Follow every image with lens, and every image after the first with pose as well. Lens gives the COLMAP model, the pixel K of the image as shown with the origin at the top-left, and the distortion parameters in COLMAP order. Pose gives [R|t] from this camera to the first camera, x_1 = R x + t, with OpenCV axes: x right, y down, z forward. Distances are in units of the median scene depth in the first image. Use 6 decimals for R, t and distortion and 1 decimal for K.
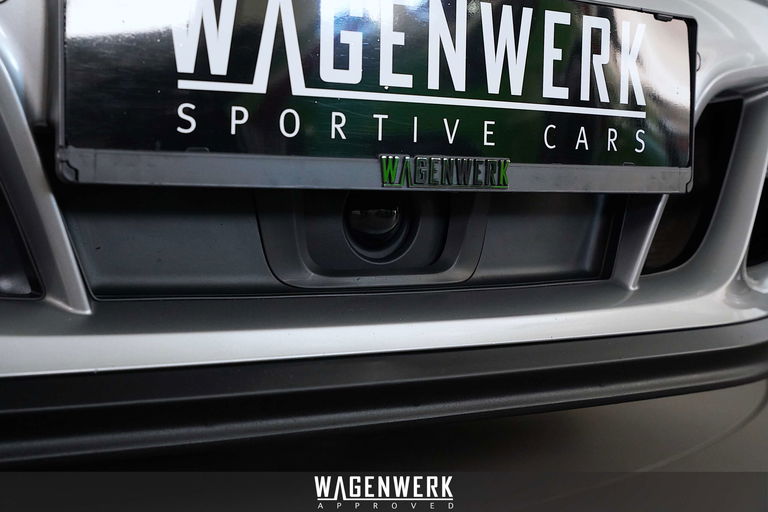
lens RADIAL K [[1186.8, 0, 384.5], [0, 1186.8, 252.8], [0, 0, 1]] dist [0.080777, 0.000000]
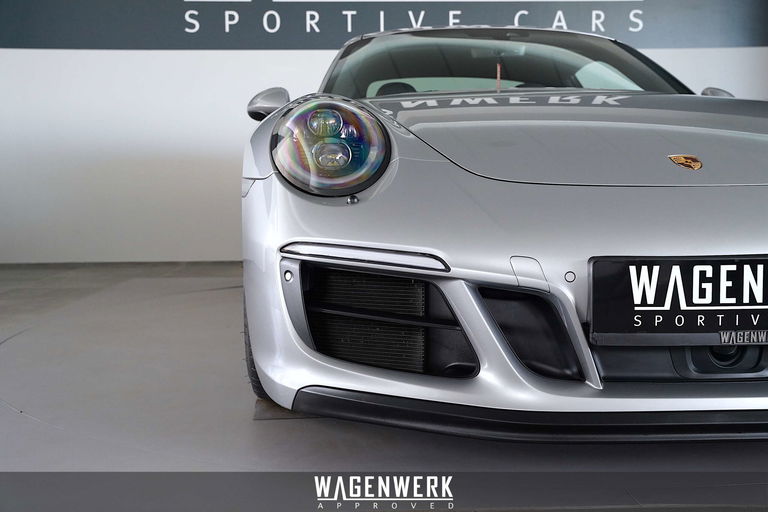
lens RADIAL K [[830.3, 0, 384.3], [0, 830.3, 252.5], [0, 0, 1]] dist [0.024952, 0.000000]
pose [[0.878328, 0.009915, -0.477956, 0.213443], [-0.004594, 0.999914, 0.012299, -0.269512], [0.478036, -0.008607, 0.878298, -0.863687]]
